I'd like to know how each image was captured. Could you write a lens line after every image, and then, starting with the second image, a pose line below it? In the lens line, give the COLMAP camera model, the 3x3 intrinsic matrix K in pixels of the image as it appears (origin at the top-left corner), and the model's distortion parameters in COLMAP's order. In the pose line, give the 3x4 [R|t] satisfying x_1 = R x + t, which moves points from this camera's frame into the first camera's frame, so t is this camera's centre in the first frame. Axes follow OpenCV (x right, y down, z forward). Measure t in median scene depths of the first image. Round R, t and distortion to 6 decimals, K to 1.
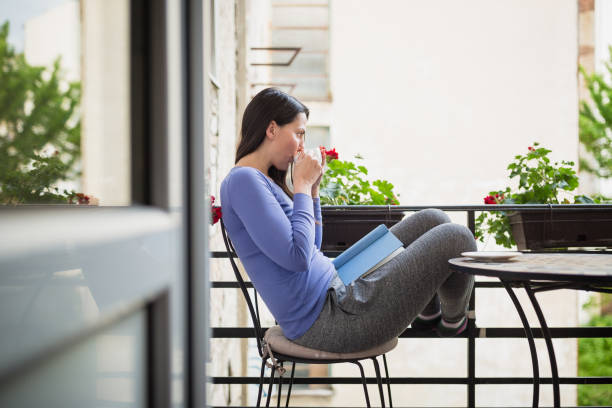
lens RADIAL K [[585.2, 0, 306.0], [0, 585.2, 204.0], [0, 0, 1]] dist [-0.022626, 0.022566]
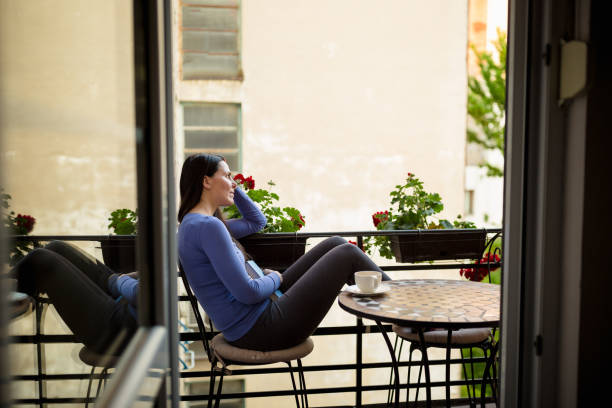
lens RADIAL K [[585.2, 0, 306.0], [0, 585.2, 204.0], [0, 0, 1]] dist [-0.022626, 0.022566]
pose [[0.987986, -0.013626, 0.153938, -0.026092], [0.001110, 0.996705, 0.081099, -0.141288], [-0.154536, -0.079954, 0.984747, -0.206719]]
